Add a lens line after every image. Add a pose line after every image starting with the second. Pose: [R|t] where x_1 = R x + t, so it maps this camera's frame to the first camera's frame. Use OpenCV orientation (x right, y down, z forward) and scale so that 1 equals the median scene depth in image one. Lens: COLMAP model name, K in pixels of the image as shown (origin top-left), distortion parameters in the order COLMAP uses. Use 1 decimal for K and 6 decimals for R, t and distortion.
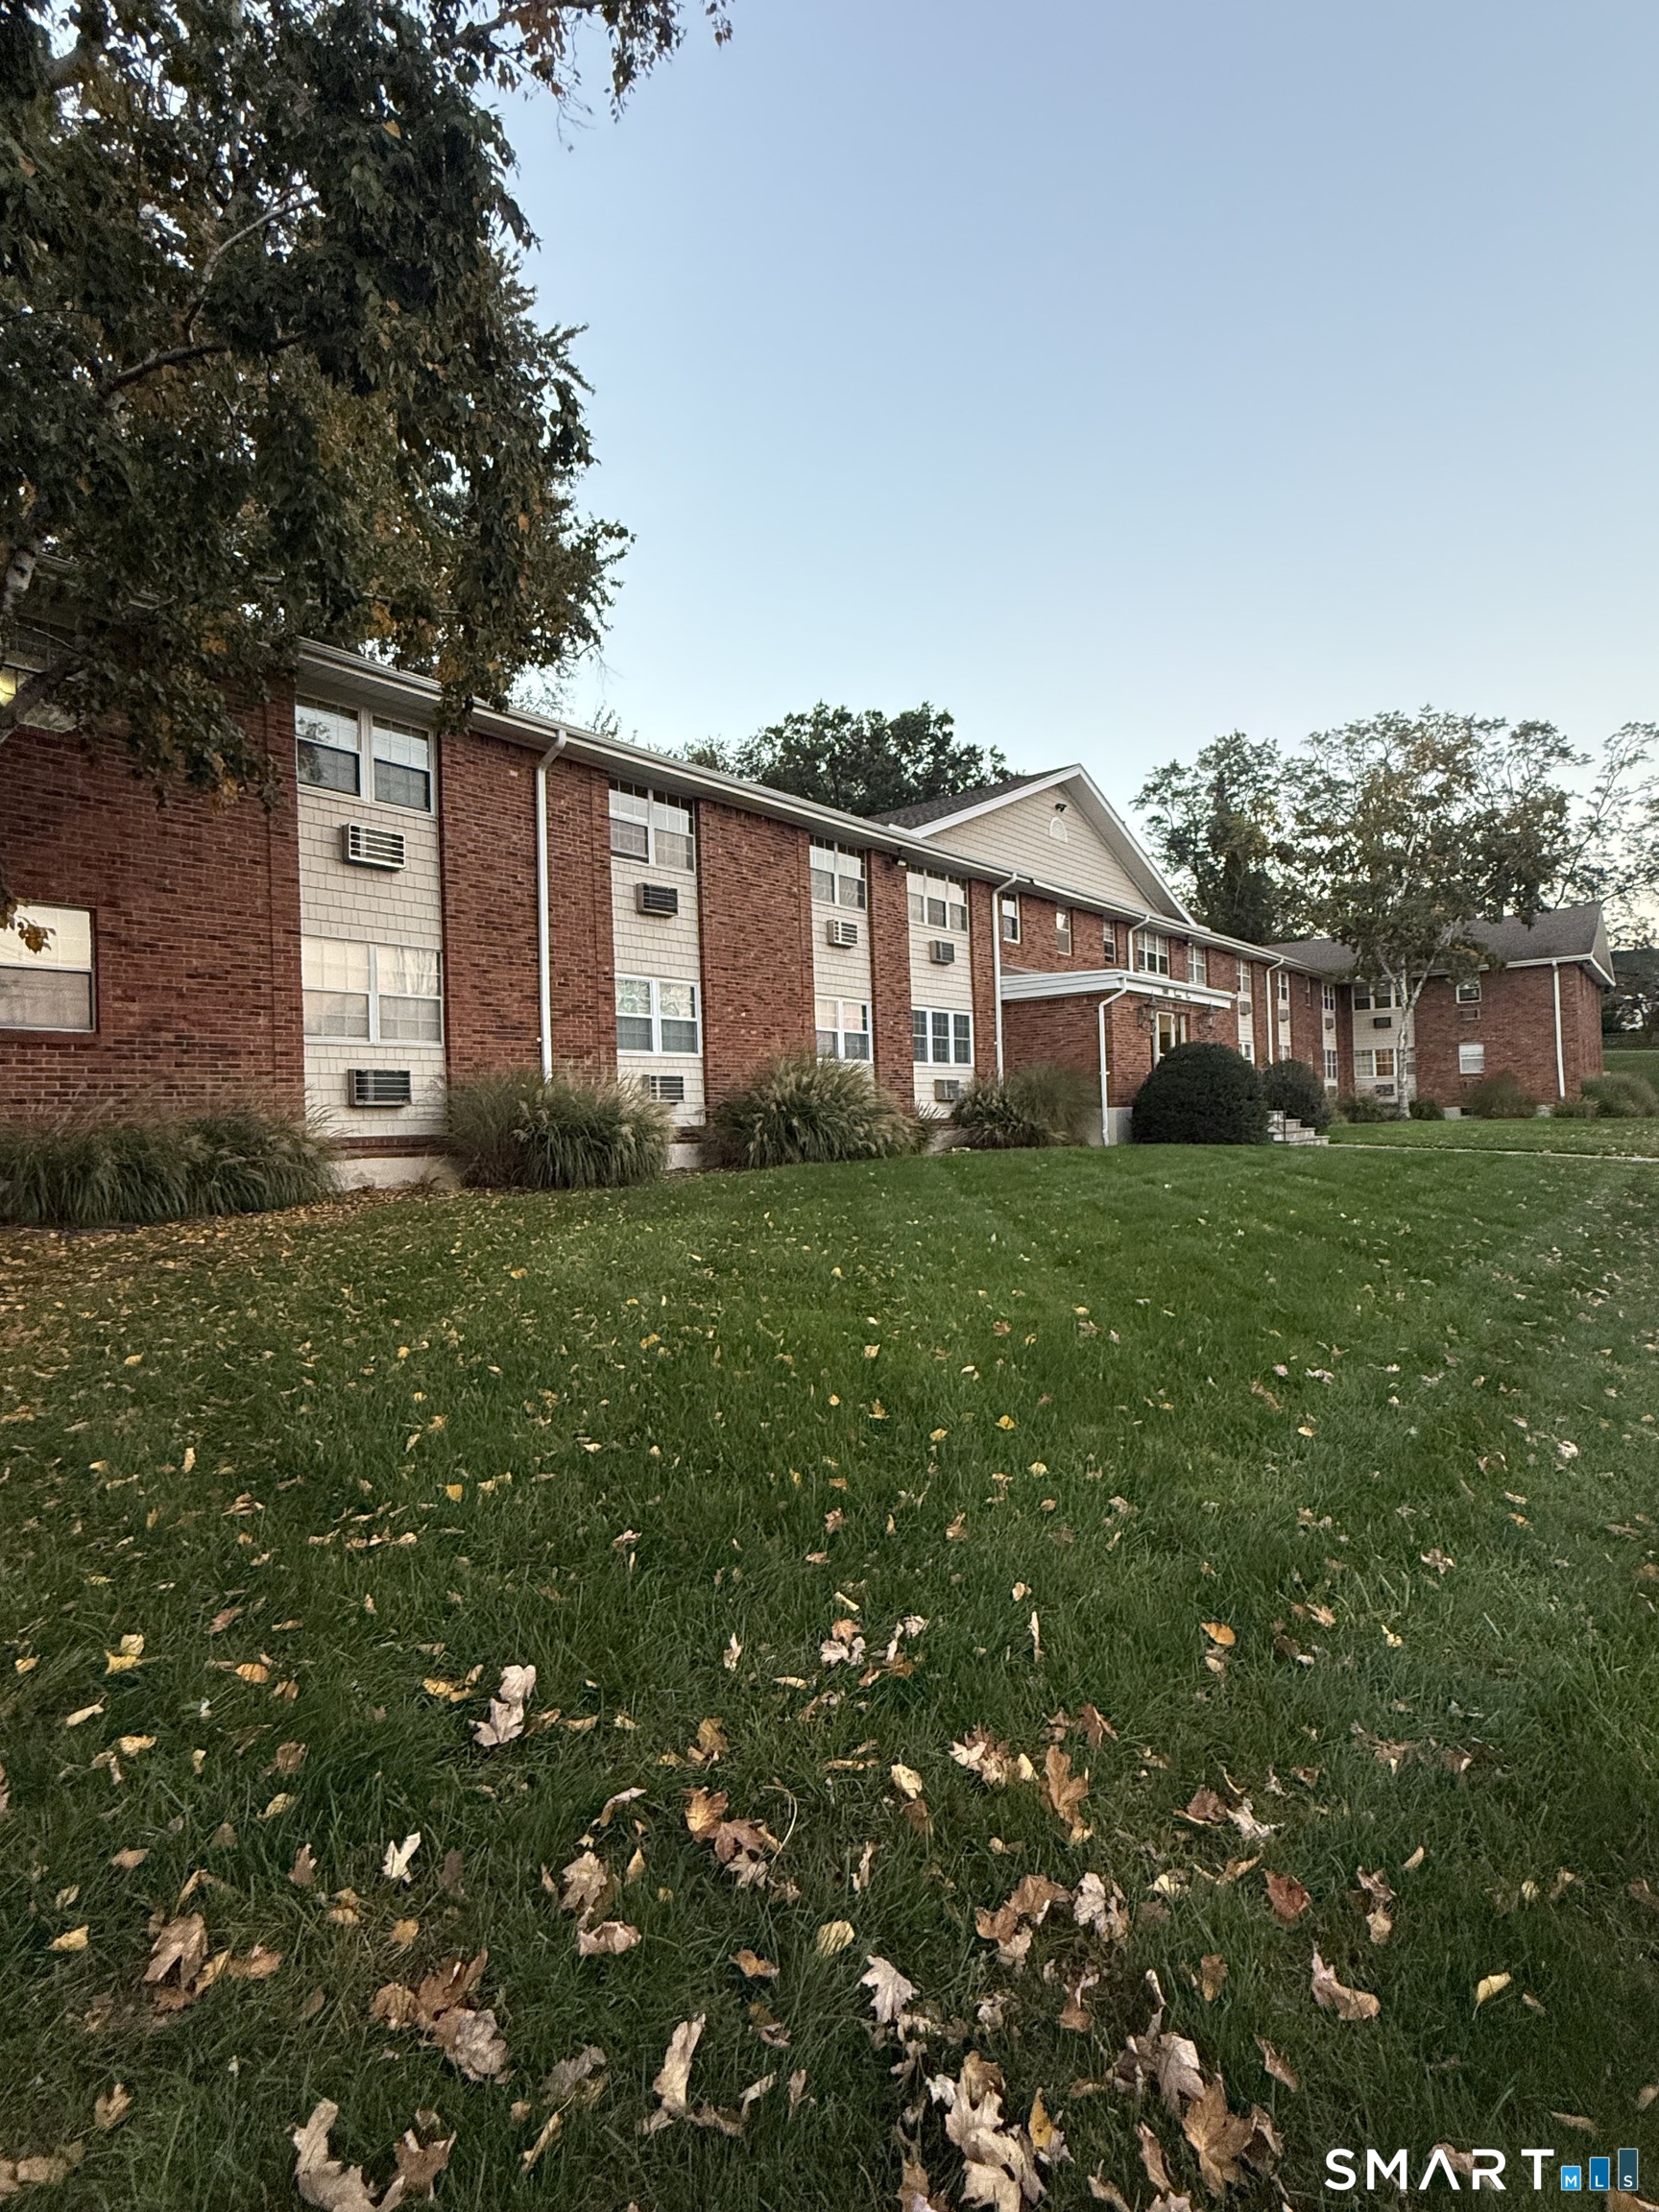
lens RADIAL K [[1129.2, 0, 829.5], [0, 1129.2, 1106.0], [0, 0, 1]] dist [0.000008, -0.000426]
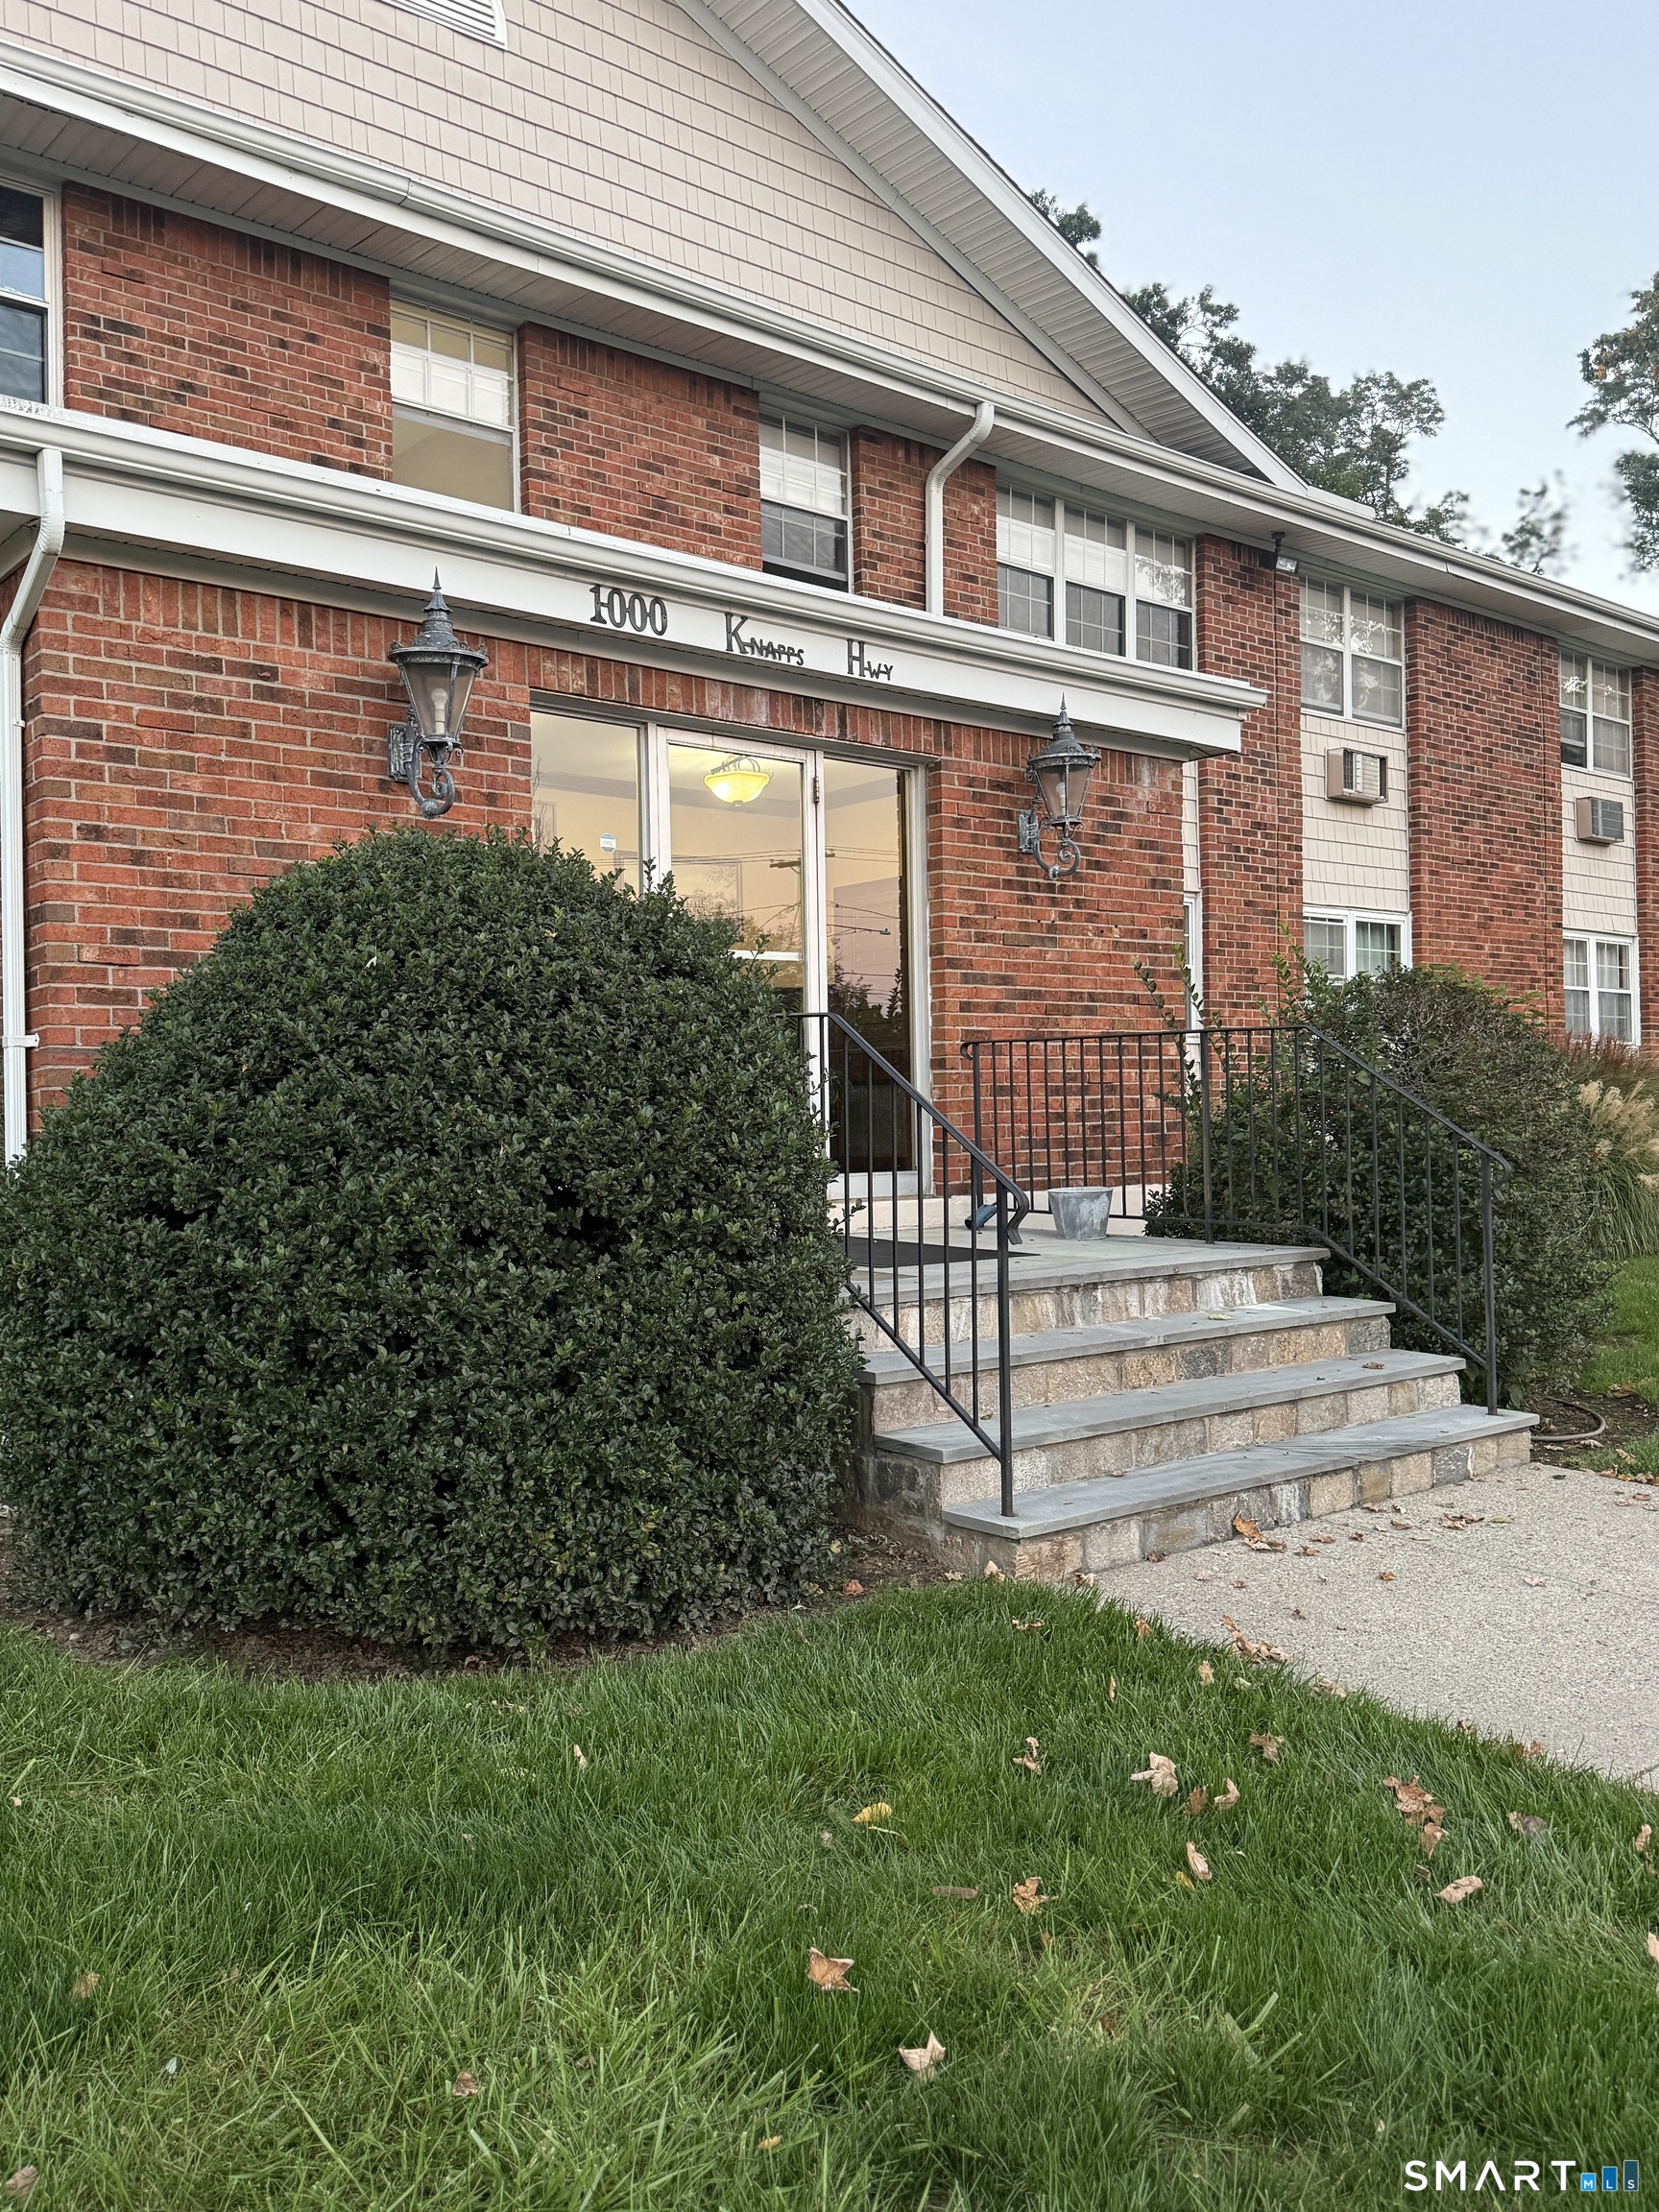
lens RADIAL K [[1801.7, 0, 829.5], [0, 1801.7, 1106.0], [0, 0, 1]] dist [0.100275, -0.174149]
pose [[0.979663, 0.013438, -0.200199, 0.258497], [-0.010688, 0.999833, 0.014814, -0.015144], [0.200365, -0.012373, 0.979643, 0.467705]]
